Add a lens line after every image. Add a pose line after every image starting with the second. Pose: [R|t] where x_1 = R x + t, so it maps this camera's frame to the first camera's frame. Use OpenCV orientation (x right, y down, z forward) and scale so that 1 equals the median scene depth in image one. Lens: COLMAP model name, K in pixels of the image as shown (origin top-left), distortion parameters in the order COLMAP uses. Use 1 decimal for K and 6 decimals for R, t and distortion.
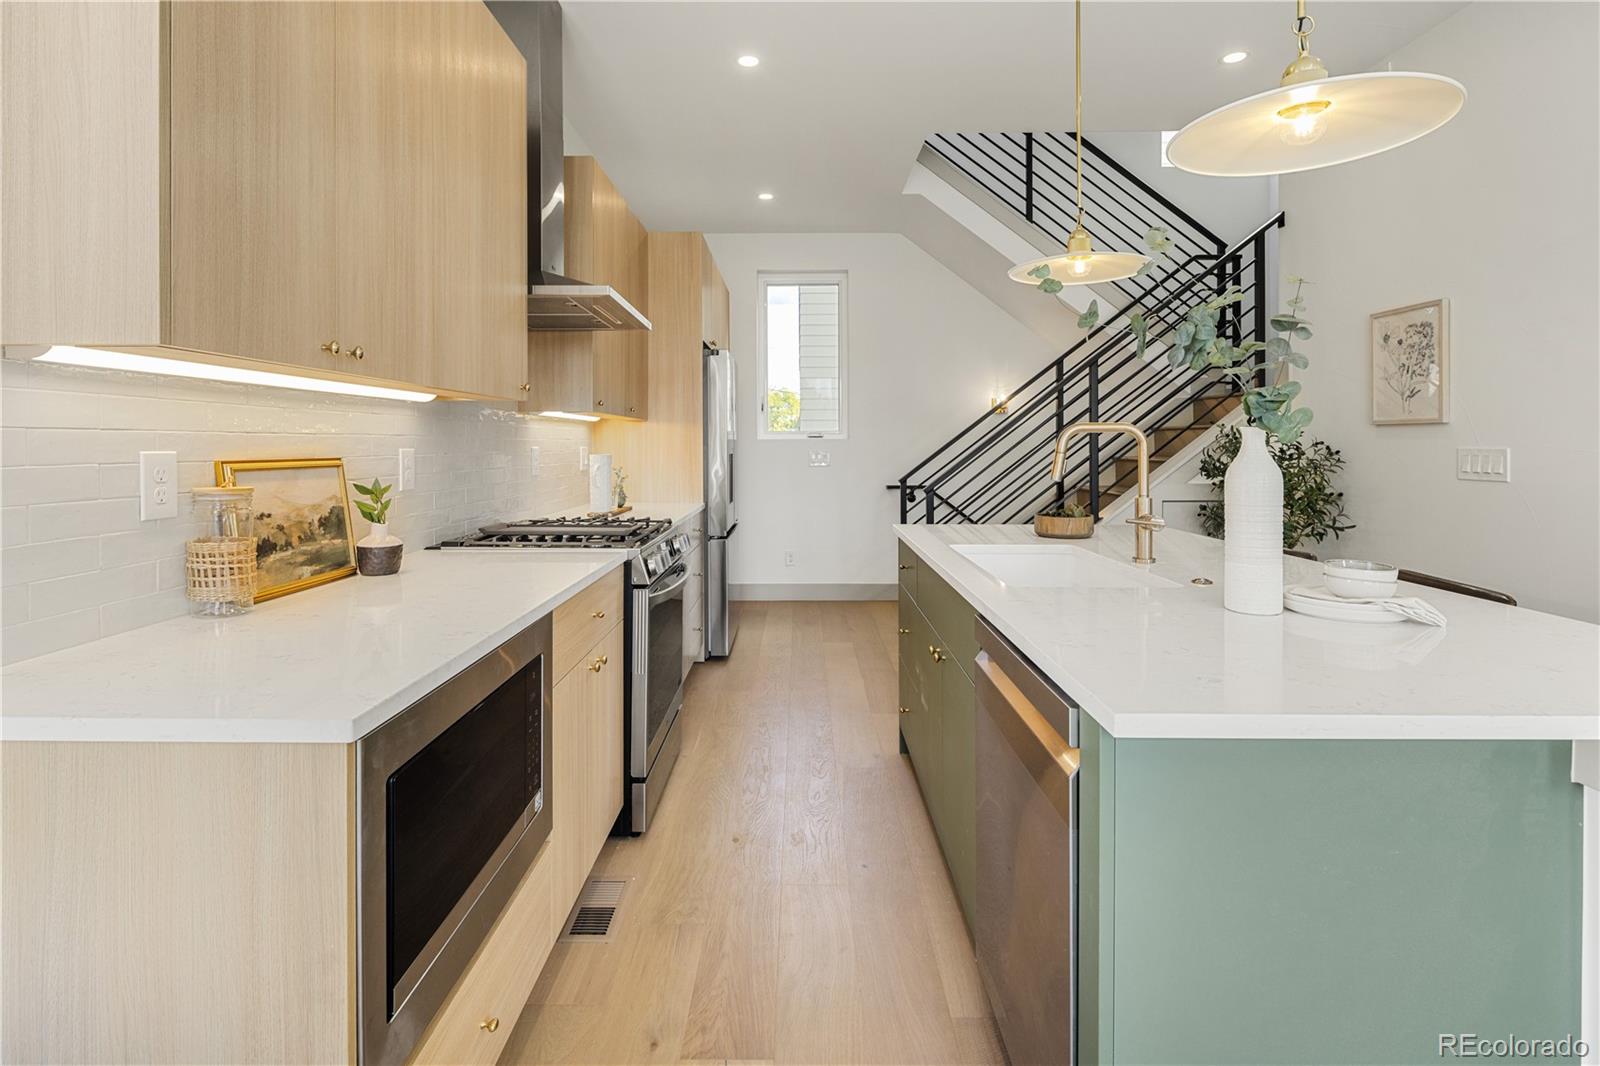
lens RADIAL K [[782.3, 0, 793.7], [0, 782.3, 449.7], [0, 0, 1]] dist [0.020840, 0.000045]
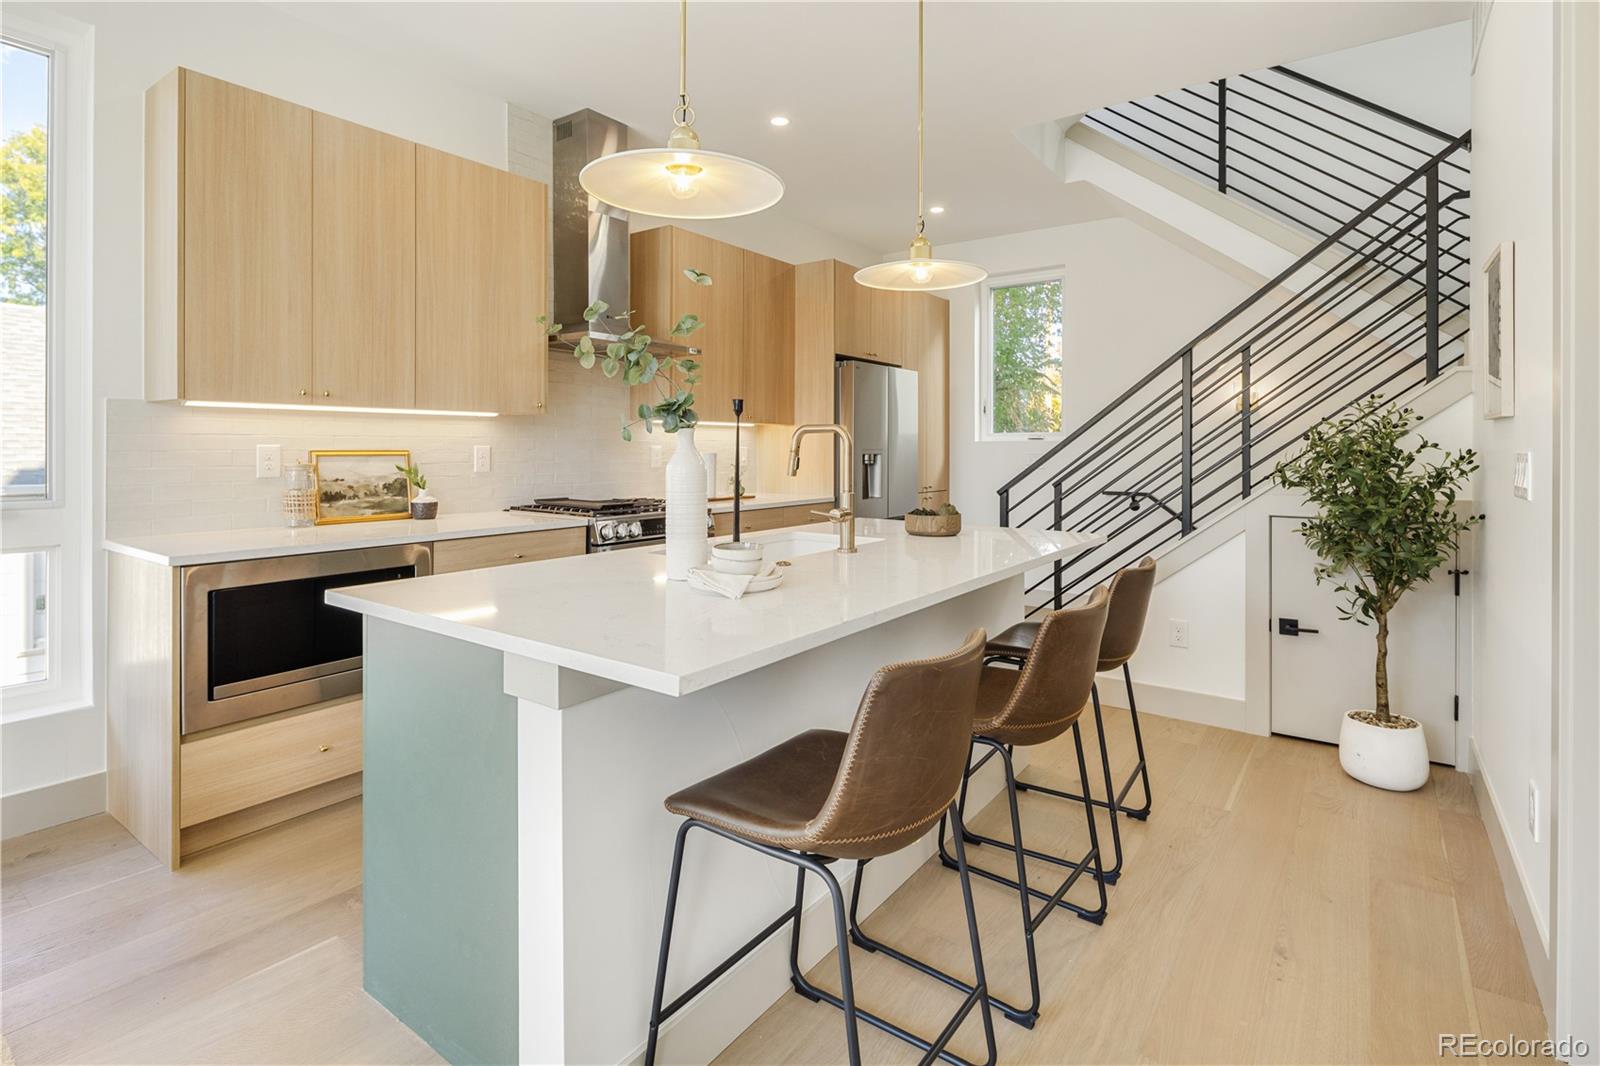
lens RADIAL K [[782.3, 0, 793.7], [0, 782.3, 449.7], [0, 0, 1]] dist [0.020840, 0.000045]
pose [[0.809109, 0.007245, -0.587614, 1.130130], [-0.009339, 0.999956, -0.000530, 0.001022], [0.587584, 0.005916, 0.809142, 0.092049]]
